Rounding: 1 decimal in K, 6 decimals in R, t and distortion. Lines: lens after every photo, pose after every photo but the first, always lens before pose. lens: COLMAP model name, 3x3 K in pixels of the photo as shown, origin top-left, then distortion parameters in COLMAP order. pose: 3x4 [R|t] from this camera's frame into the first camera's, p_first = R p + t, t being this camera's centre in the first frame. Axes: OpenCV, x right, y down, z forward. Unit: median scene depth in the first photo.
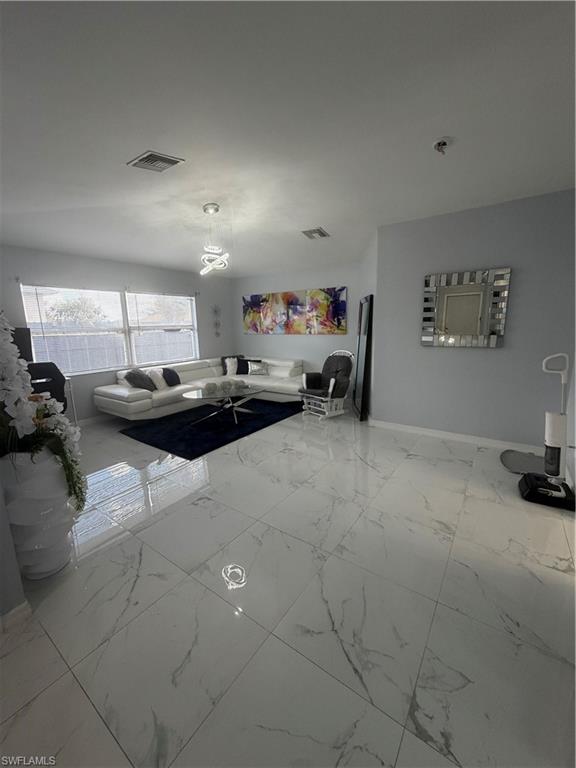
lens RADIAL K [[307.0, 0, 286.6], [0, 307.0, 379.0], [0, 0, 1]] dist [0.000487, -0.000135]
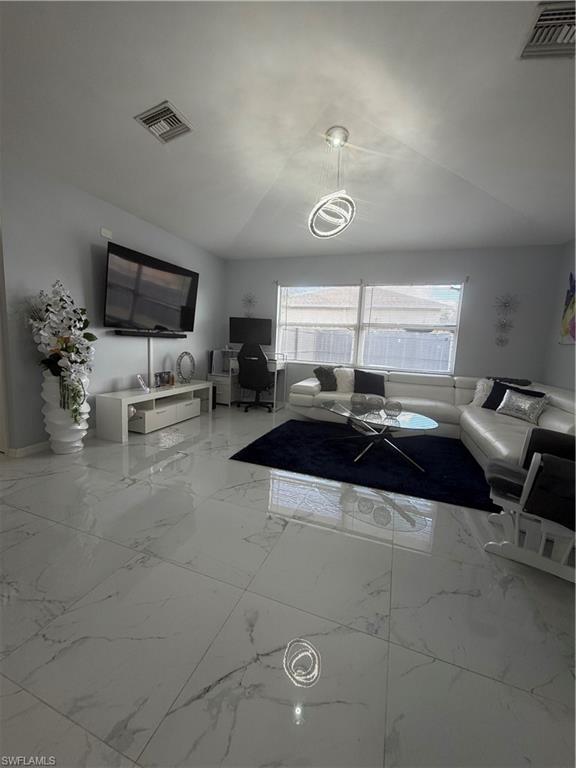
lens RADIAL K [[307.0, 0, 286.6], [0, 307.0, 379.0], [0, 0, 1]] dist [0.000487, -0.000135]
pose [[0.263588, 0.152417, -0.952518, 0.377780], [-0.225889, 0.969736, 0.092662, -0.048948], [0.937814, 0.190739, 0.290041, 0.633960]]
